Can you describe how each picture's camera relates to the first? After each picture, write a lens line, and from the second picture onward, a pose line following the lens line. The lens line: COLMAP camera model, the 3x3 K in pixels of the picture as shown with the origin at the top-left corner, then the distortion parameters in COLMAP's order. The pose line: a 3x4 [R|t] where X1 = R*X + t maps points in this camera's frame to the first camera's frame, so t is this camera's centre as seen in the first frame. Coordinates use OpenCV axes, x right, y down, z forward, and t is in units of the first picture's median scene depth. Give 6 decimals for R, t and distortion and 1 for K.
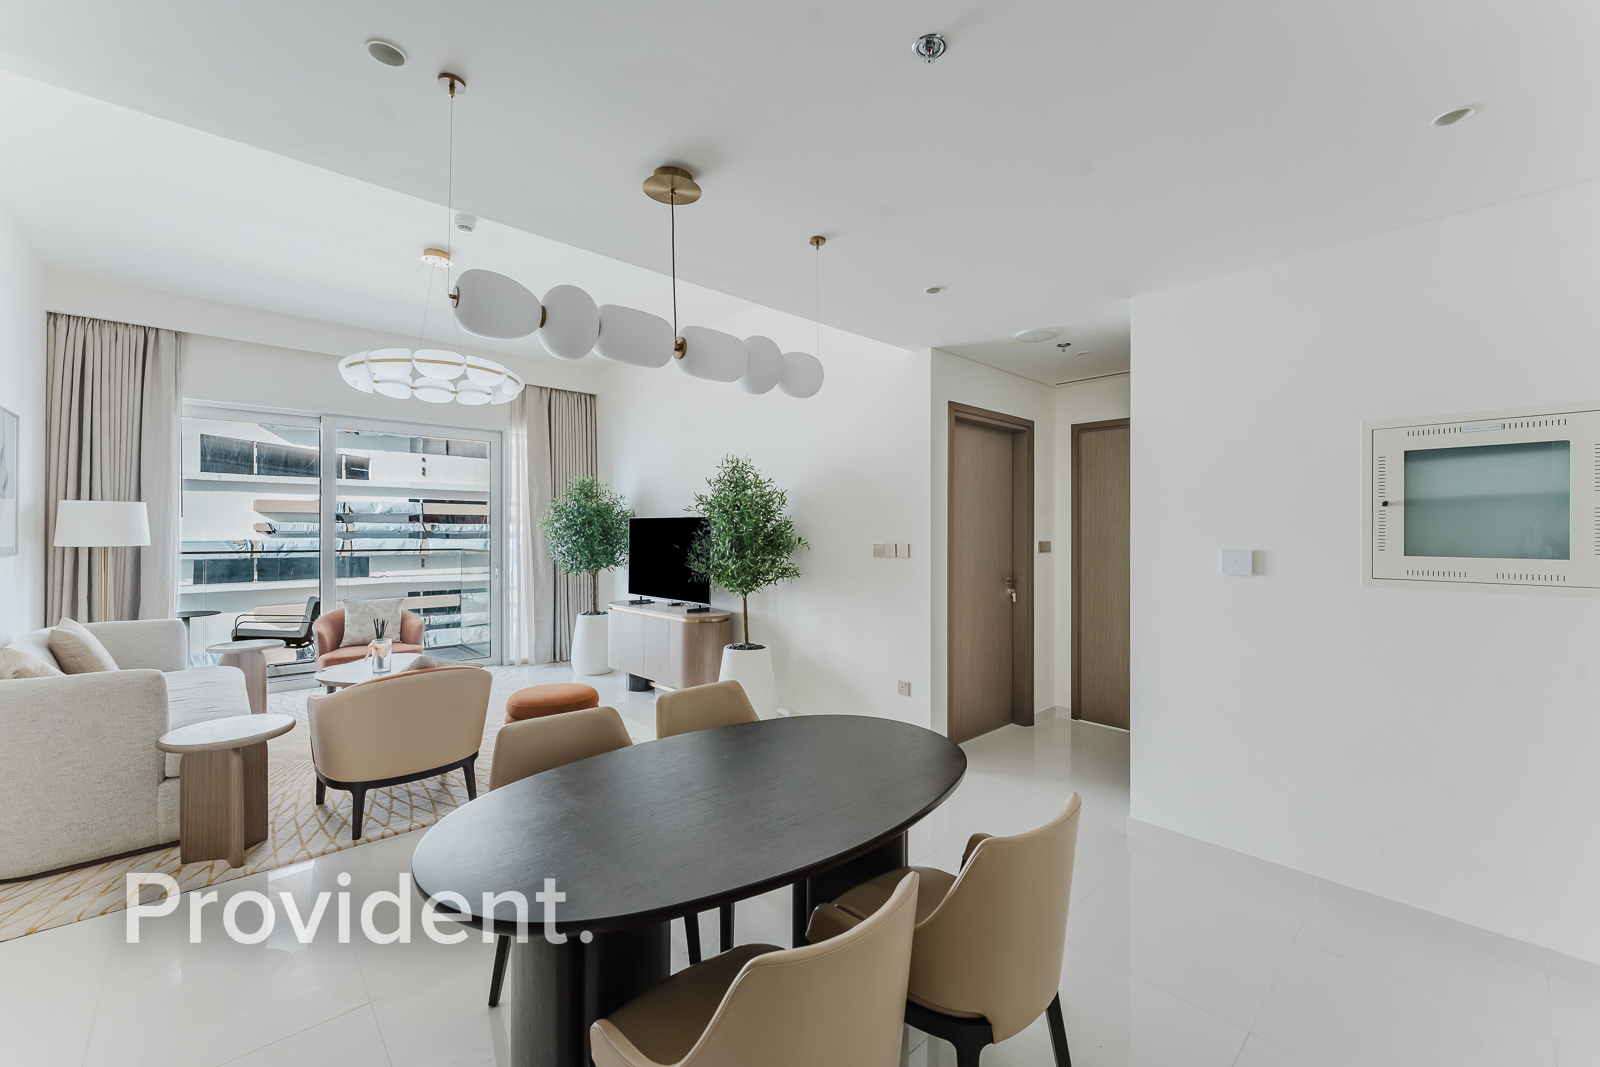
lens RADIAL K [[646.3, 0, 800.4], [0, 646.3, 537.6], [0, 0, 1]] dist [0.004088, 0.000352]
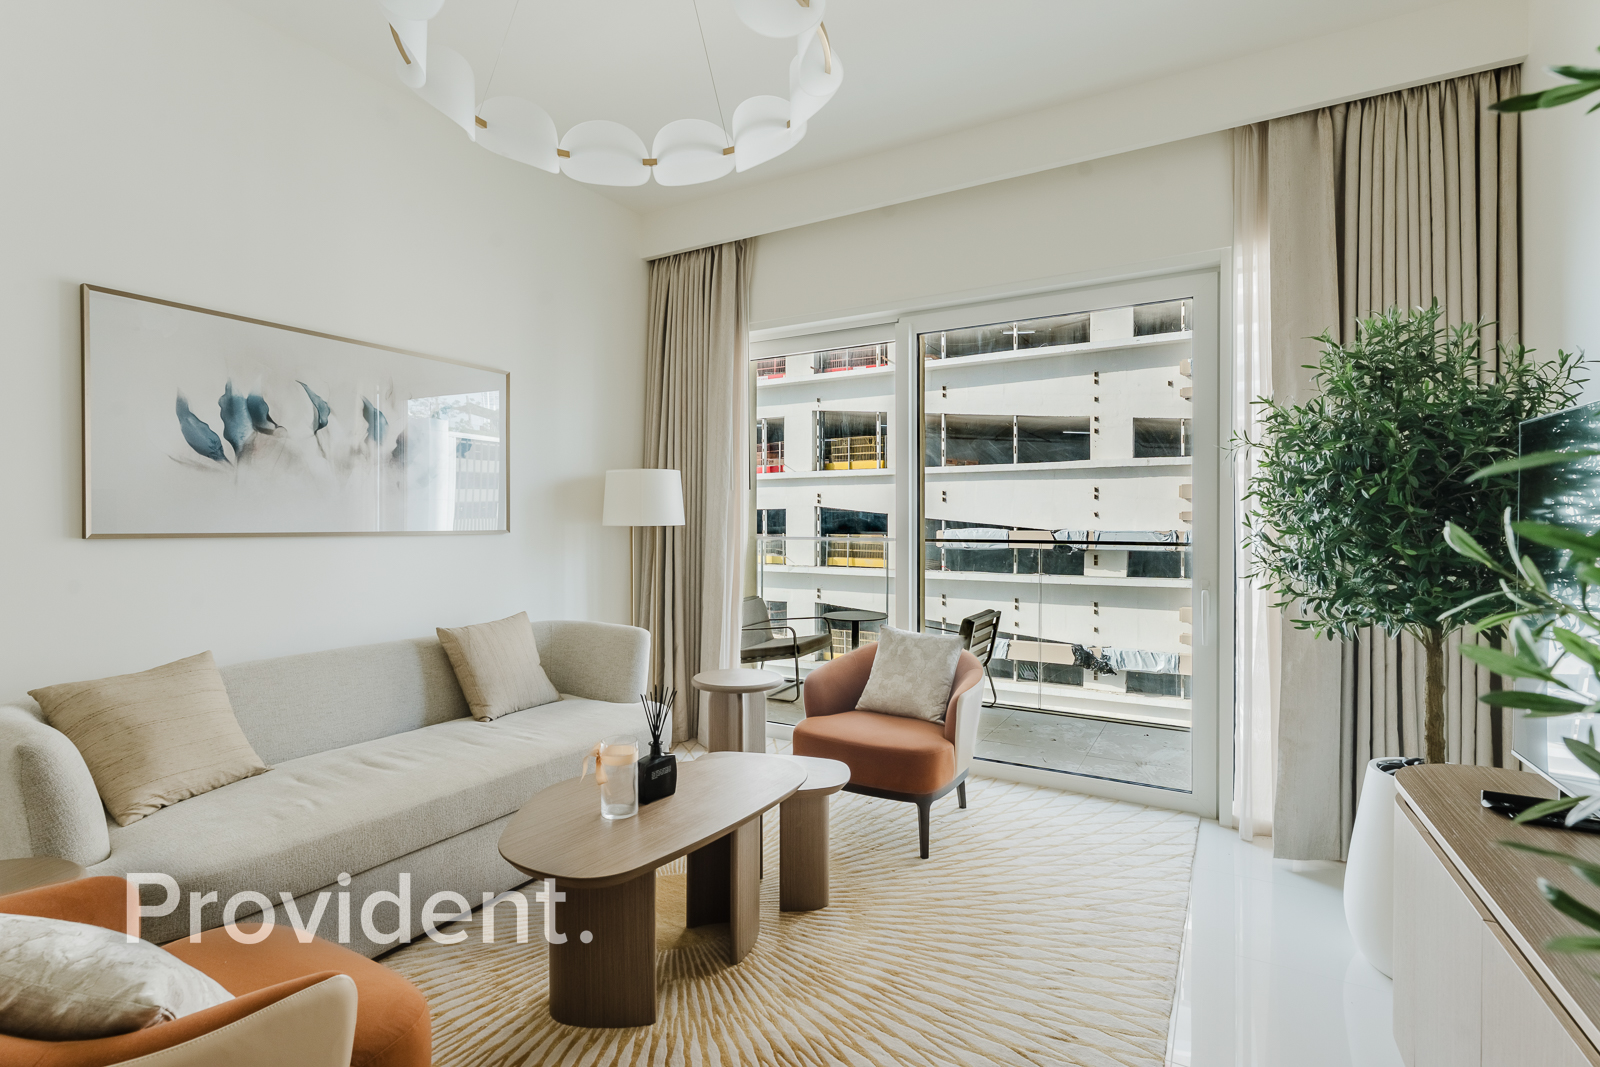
lens RADIAL K [[753.7, 0, 806.8], [0, 753.7, 528.6], [0, 0, 1]] dist [-0.002202, -0.000474]
pose [[0.307964, 0.006310, -0.951377, -0.076208], [-0.010715, 0.999938, 0.003164, 0.008104], [0.951338, 0.009220, 0.308012, 0.589334]]
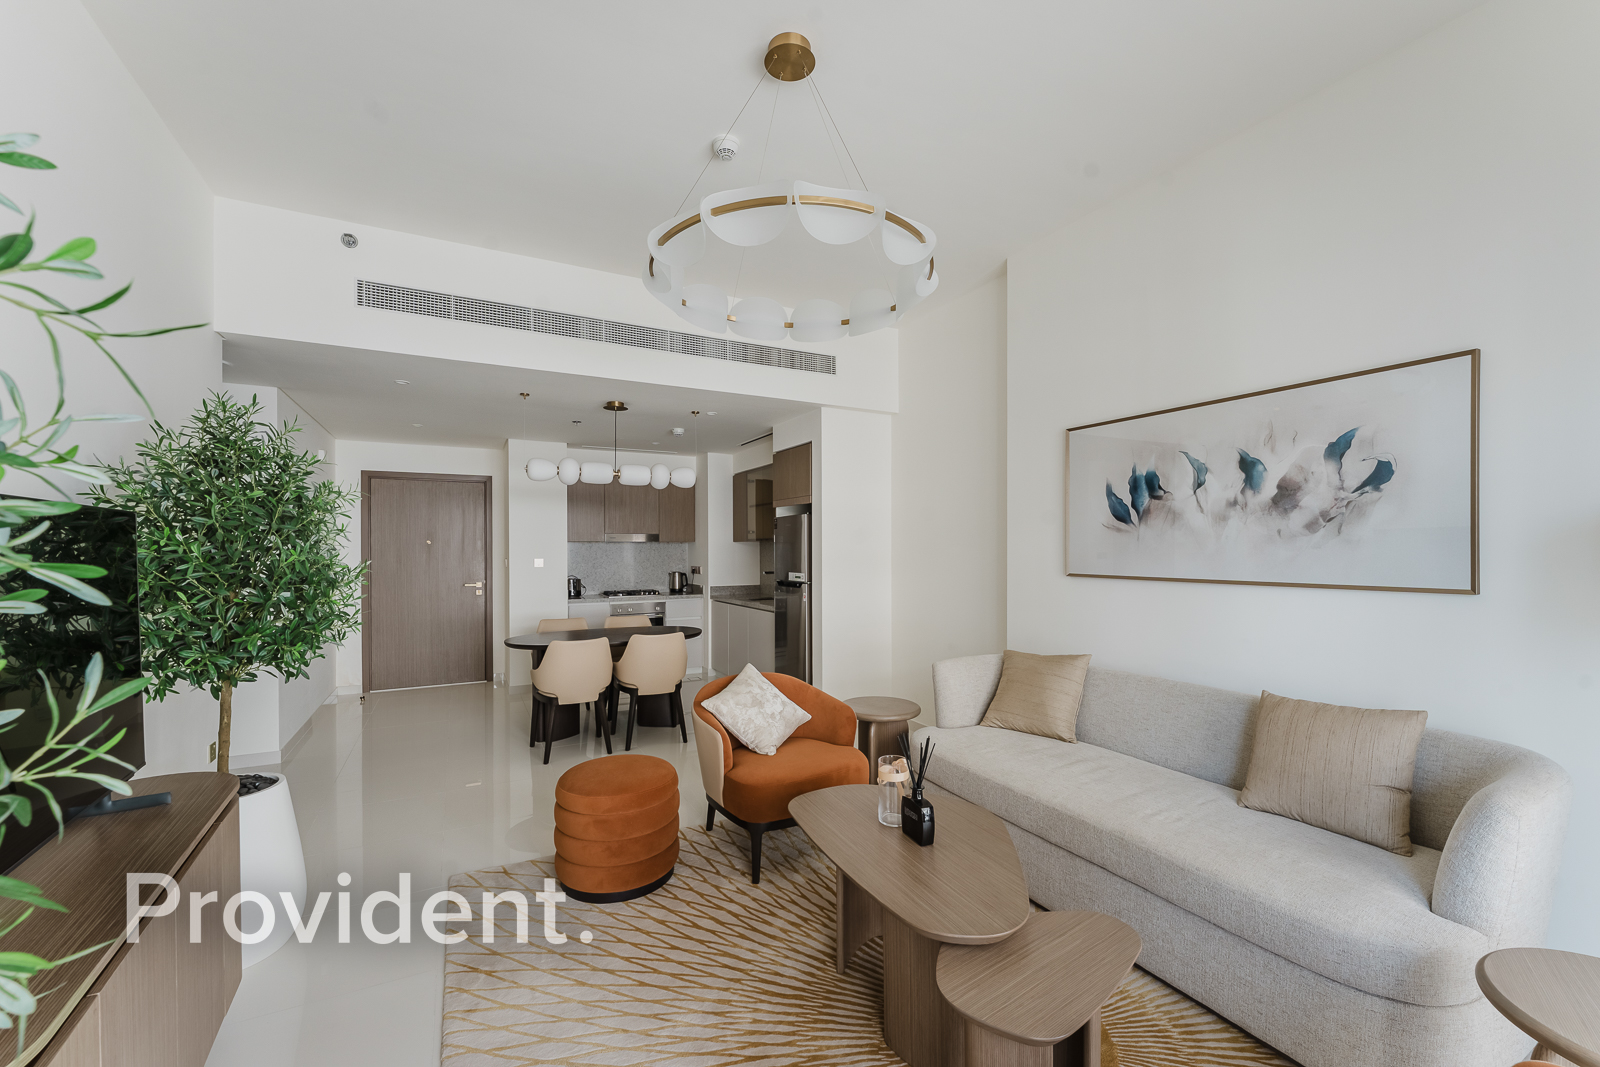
lens RADIAL K [[646.3, 0, 793.3], [0, 646.3, 549.4], [0, 0, 1]] dist [0.004088, 0.000352]
pose [[-0.973082, 0.003258, 0.230437, -0.427616], [0.006779, 0.999872, 0.014489, -0.013585], [-0.230360, 0.015661, -0.972979, 0.943119]]
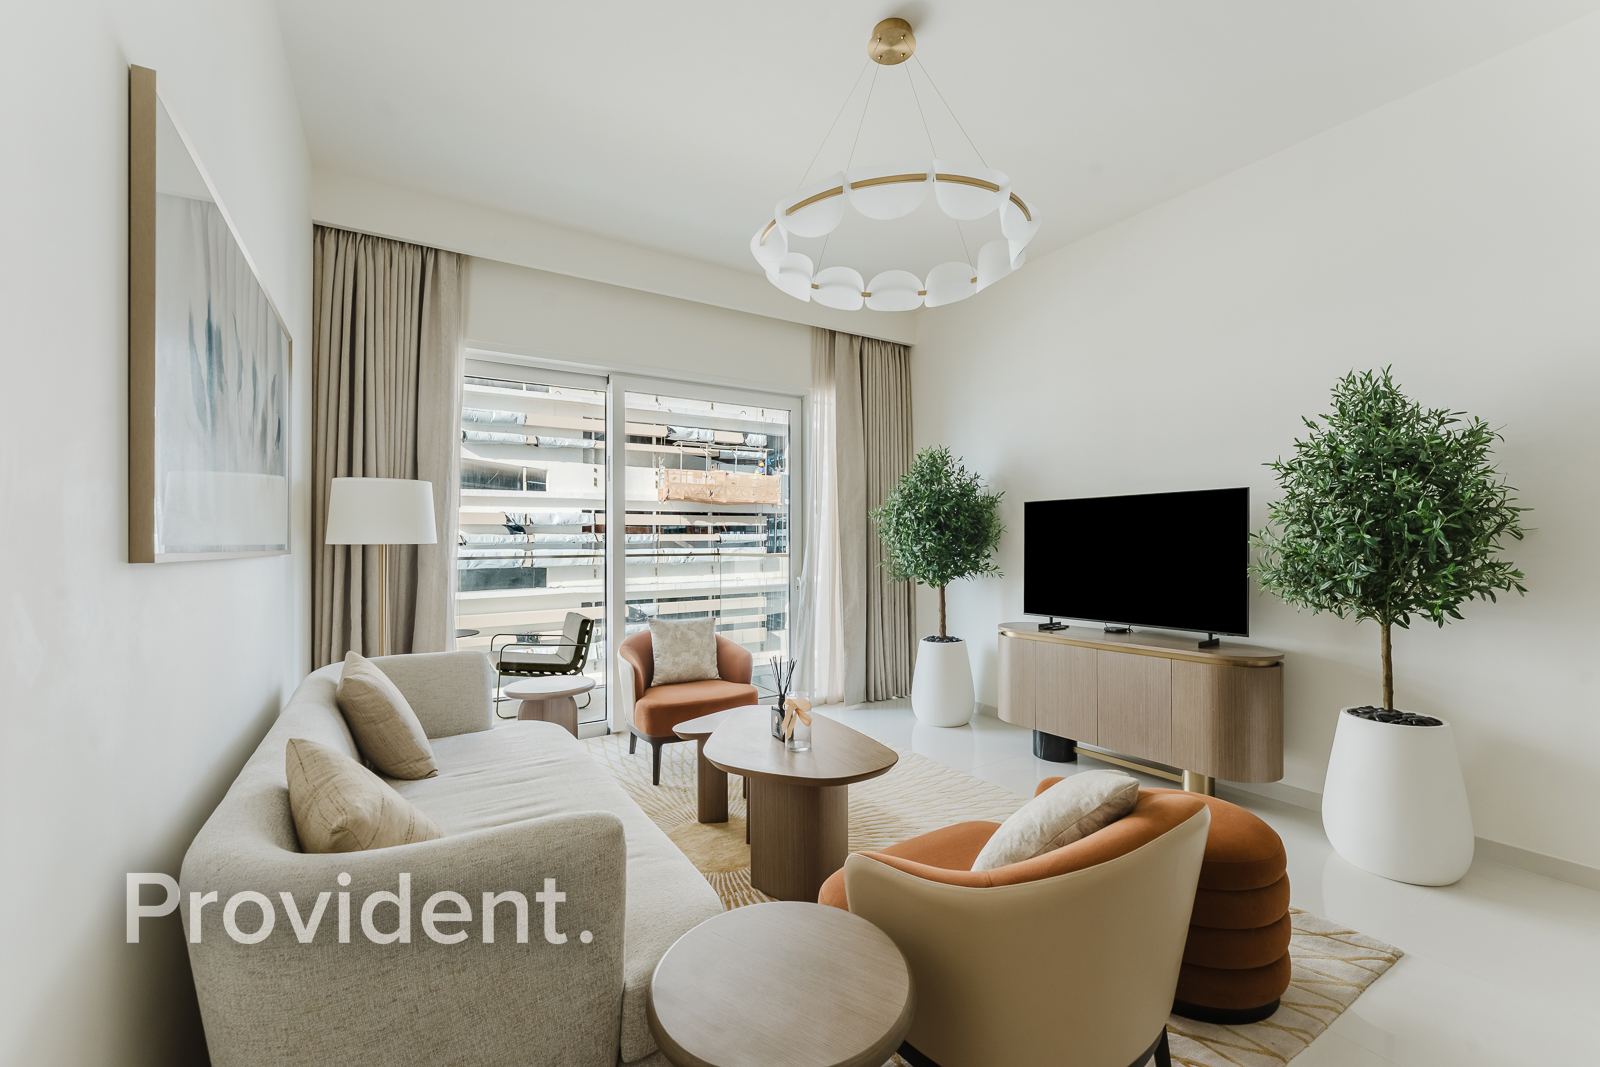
lens RADIAL K [[646.3, 0, 809.1], [0, 646.3, 539.0], [0, 0, 1]] dist [0.004088, 0.000352]
pose [[0.986444, -0.010652, -0.163754, -0.327805], [0.008083, 0.999834, -0.016350, 0.015508], [0.163901, 0.014804, 0.986366, 0.250721]]
